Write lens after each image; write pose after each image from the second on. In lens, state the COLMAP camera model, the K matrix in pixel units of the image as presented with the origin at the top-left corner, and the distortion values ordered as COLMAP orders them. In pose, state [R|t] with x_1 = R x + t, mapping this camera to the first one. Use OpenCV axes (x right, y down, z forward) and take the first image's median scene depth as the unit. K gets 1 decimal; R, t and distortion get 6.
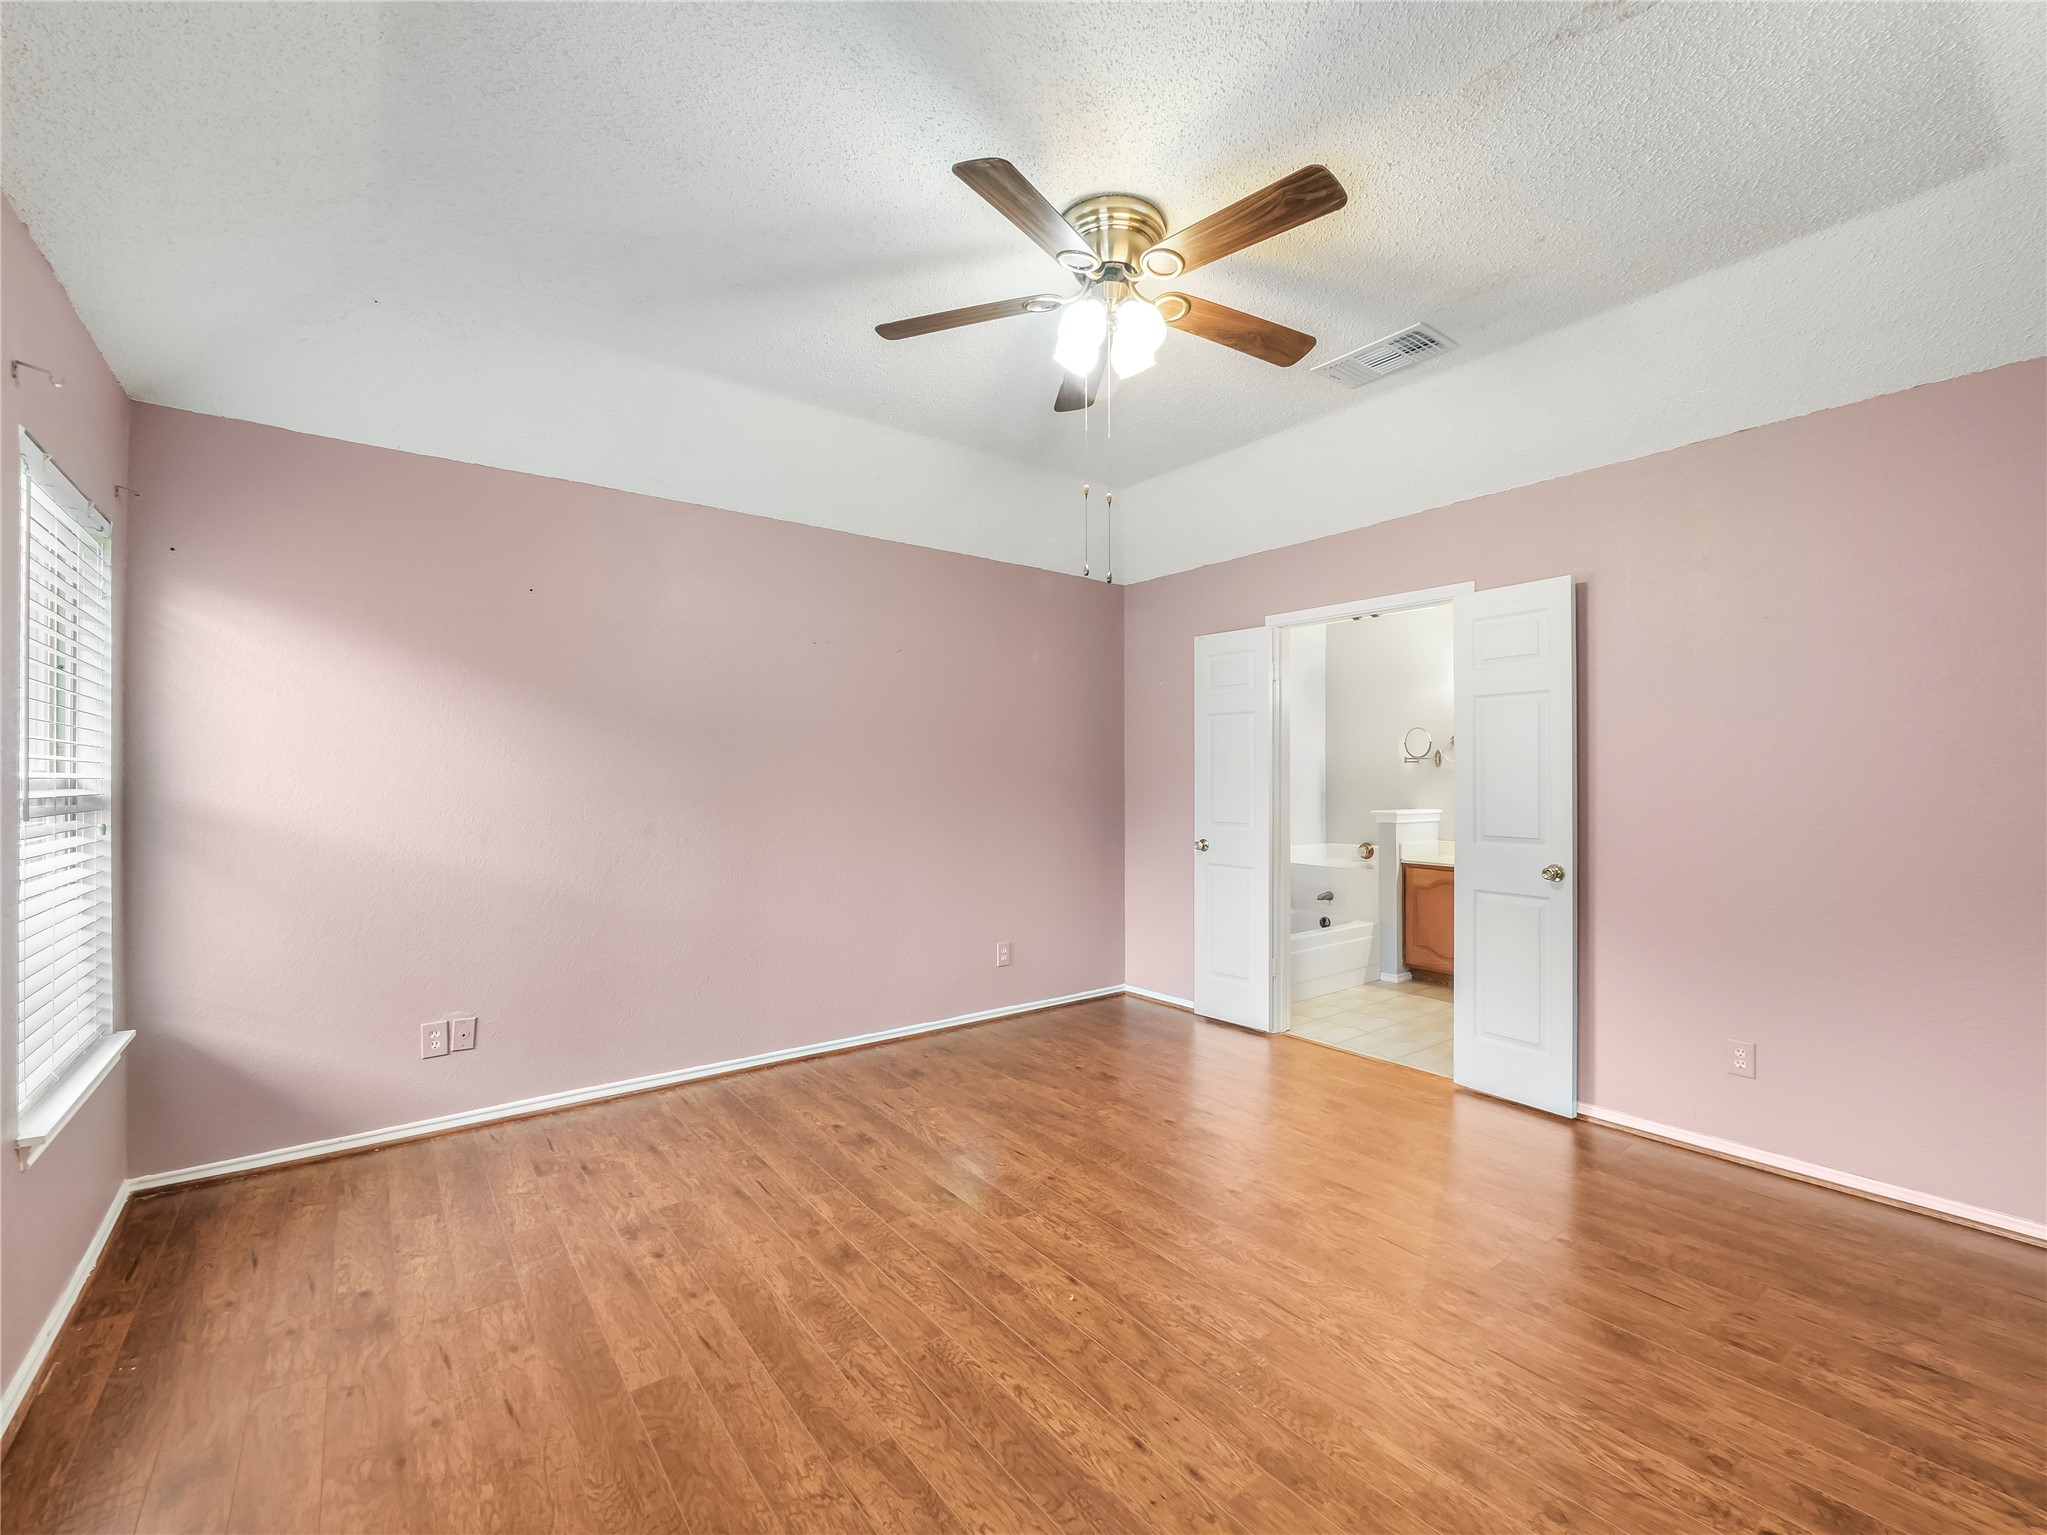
lens RADIAL K [[885.3, 0, 1023.8], [0, 885.3, 775.0], [0, 0, 1]] dist [-0.001723, -0.000370]
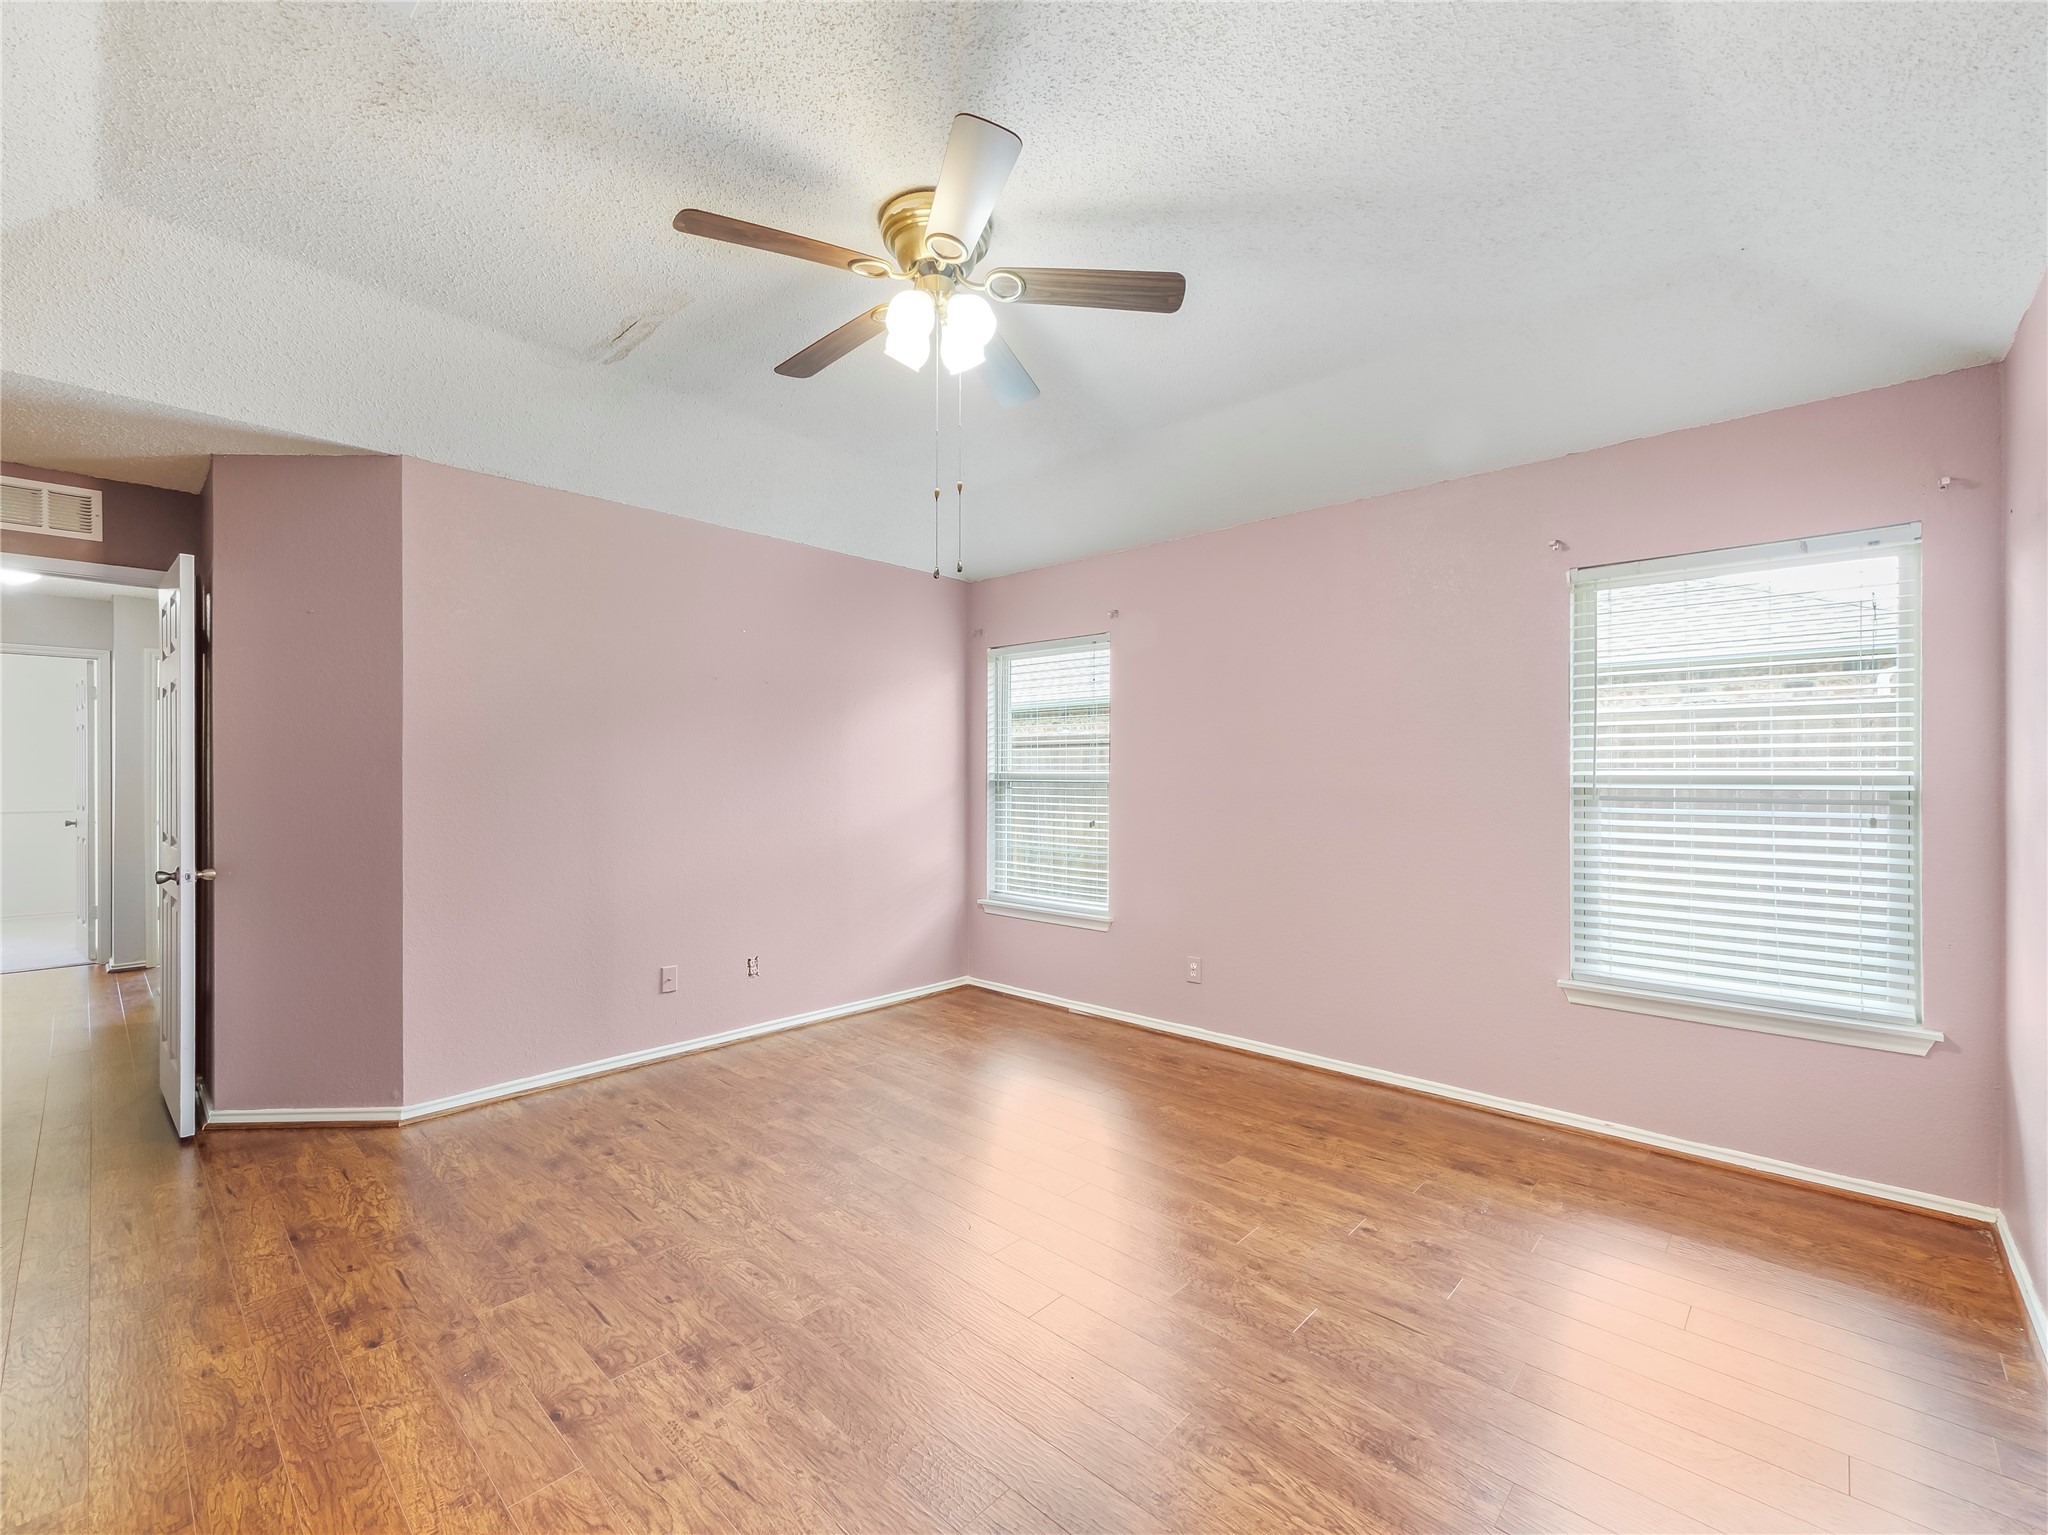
lens RADIAL K [[885.7, 0, 1022.6], [0, 885.7, 770.5], [0, 0, 1]] dist [-0.001723, -0.000370]
pose [[-0.986549, -0.003450, -0.163431, 0.180094], [-0.002348, 0.999973, -0.006935, 0.007189], [0.163451, -0.006458, -0.986530, 2.179290]]
